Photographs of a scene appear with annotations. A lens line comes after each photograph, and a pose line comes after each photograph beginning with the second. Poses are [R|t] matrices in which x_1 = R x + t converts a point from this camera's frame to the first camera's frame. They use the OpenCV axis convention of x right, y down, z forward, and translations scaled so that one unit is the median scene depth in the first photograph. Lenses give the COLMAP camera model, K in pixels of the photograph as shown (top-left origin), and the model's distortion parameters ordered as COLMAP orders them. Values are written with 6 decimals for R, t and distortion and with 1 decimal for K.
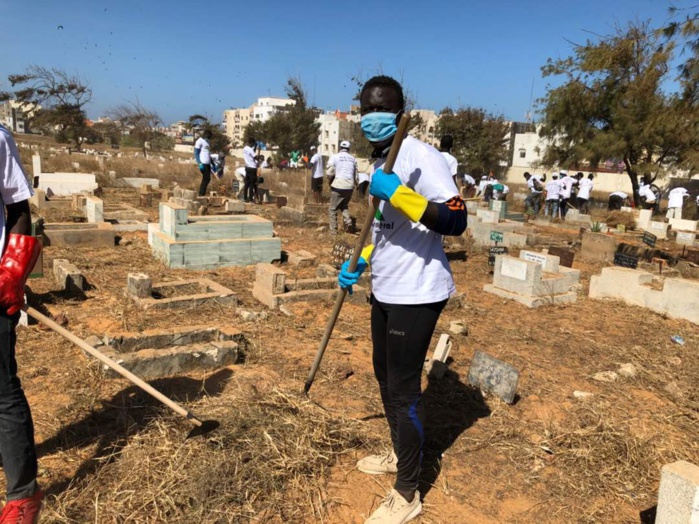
lens RADIAL K [[621.6, 0, 352.8], [0, 621.6, 248.2], [0, 0, 1]] dist [0.100491, -0.209851]
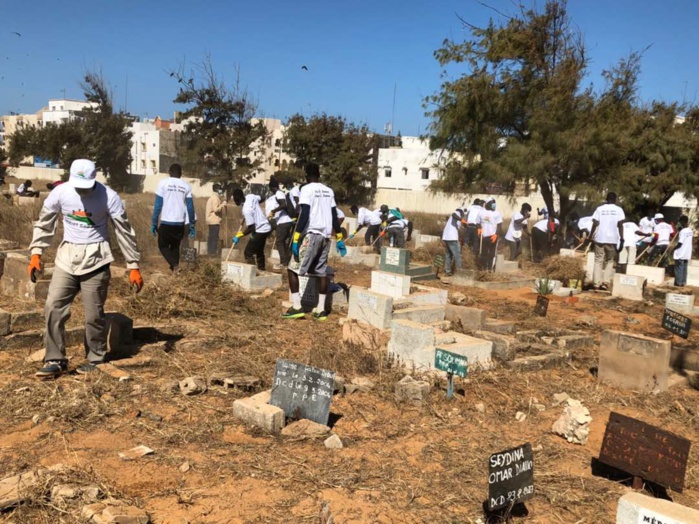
lens RADIAL K [[621.6, 0, 352.8], [0, 621.6, 248.2], [0, 0, 1]] dist [0.100491, -0.209851]
pose [[0.969840, -0.035430, 0.241155, 0.021161], [0.041922, 0.998882, -0.021839, -0.033886], [-0.240112, 0.031290, 0.970241, 0.211523]]
